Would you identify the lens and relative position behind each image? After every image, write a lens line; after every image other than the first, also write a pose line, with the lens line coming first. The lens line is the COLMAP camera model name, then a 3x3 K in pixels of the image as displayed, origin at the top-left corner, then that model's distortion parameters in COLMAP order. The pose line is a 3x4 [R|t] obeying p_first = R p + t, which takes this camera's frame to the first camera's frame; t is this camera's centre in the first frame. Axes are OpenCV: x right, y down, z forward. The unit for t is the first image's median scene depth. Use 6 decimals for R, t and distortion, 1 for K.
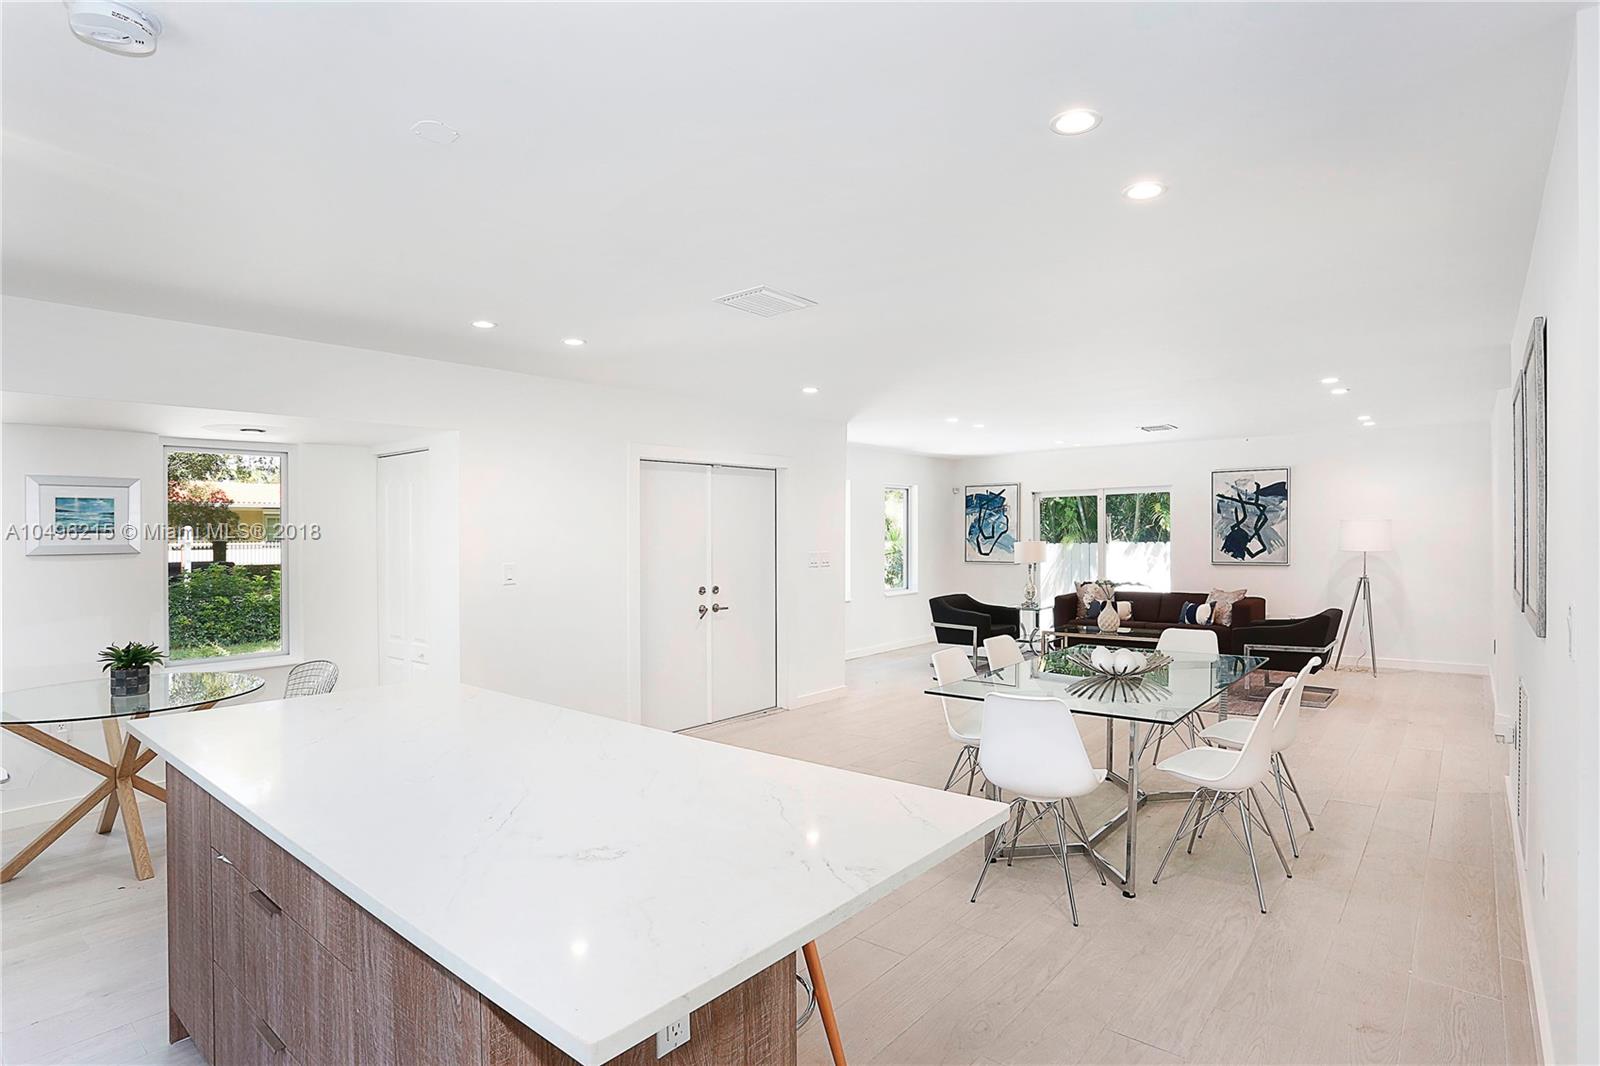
lens RADIAL K [[848.2, 0, 800.0], [0, 848.2, 533.0], [0, 0, 1]] dist [-0.003018, -0.000321]
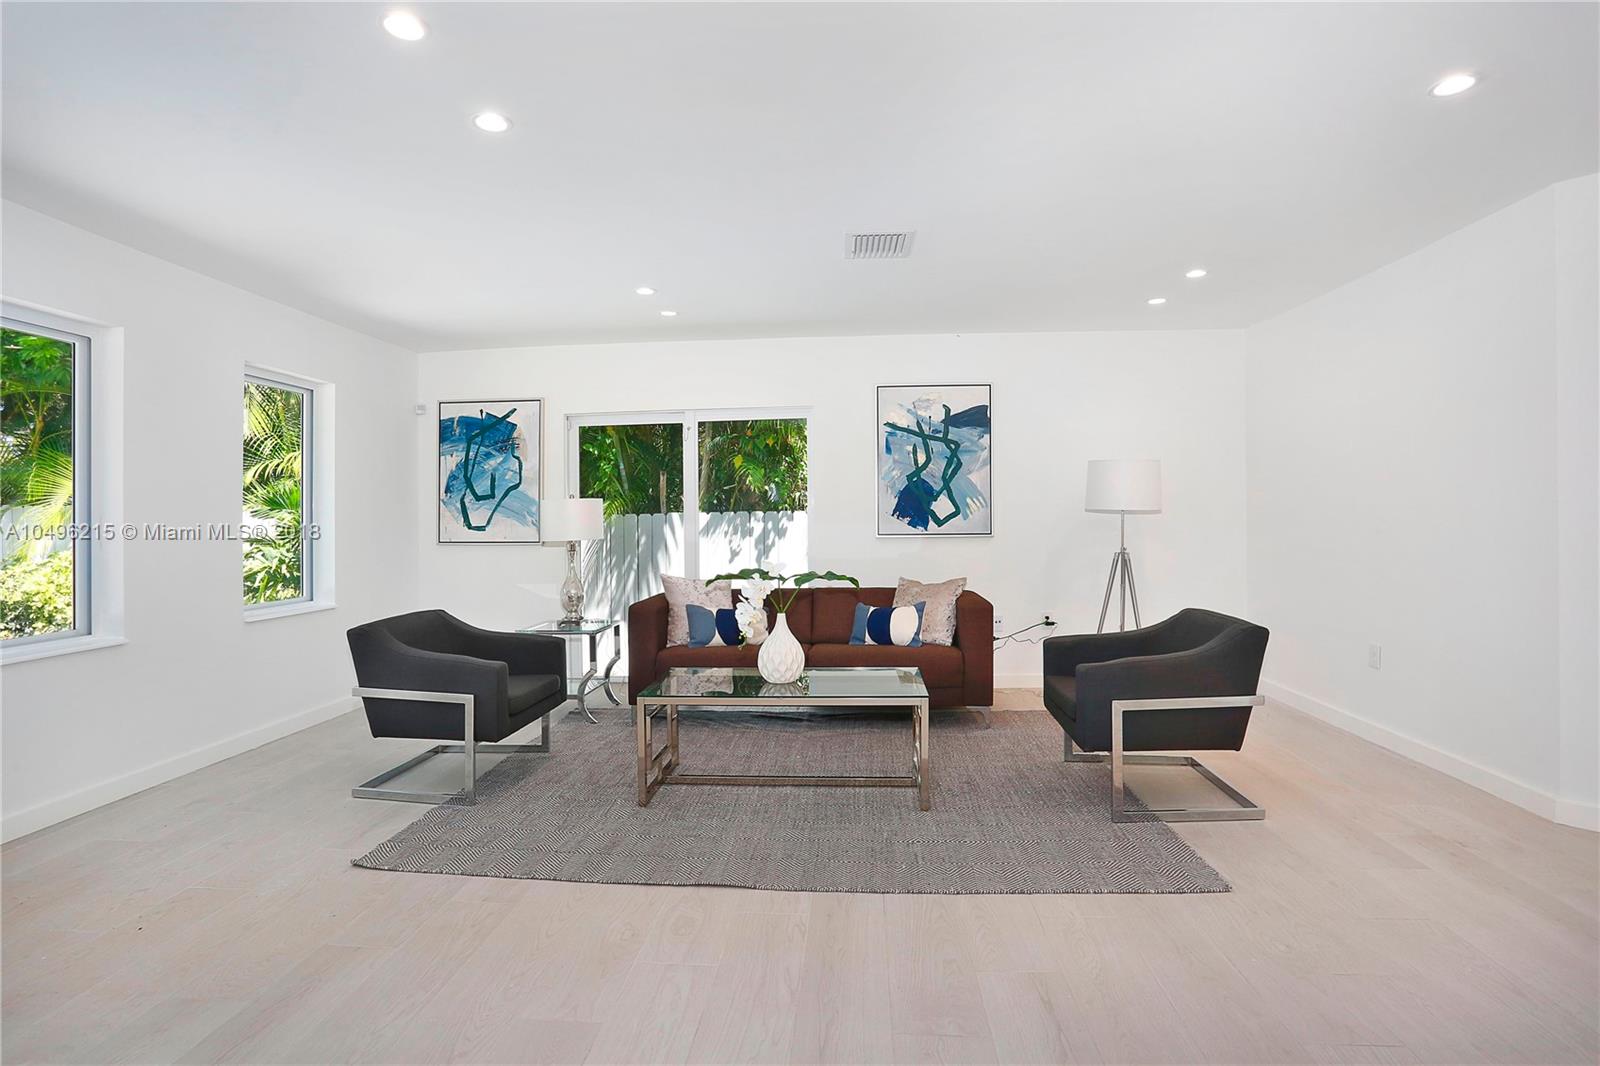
lens RADIAL K [[776.6, 0, 800.0], [0, 776.6, 533.0], [0, 0, 1]] dist [-0.066665, -0.000370]
pose [[0.802399, -0.003056, 0.596780, 0.112160], [-0.001177, 0.999977, 0.006704, 0.029864], [-0.596787, -0.006081, 0.802377, 0.593857]]
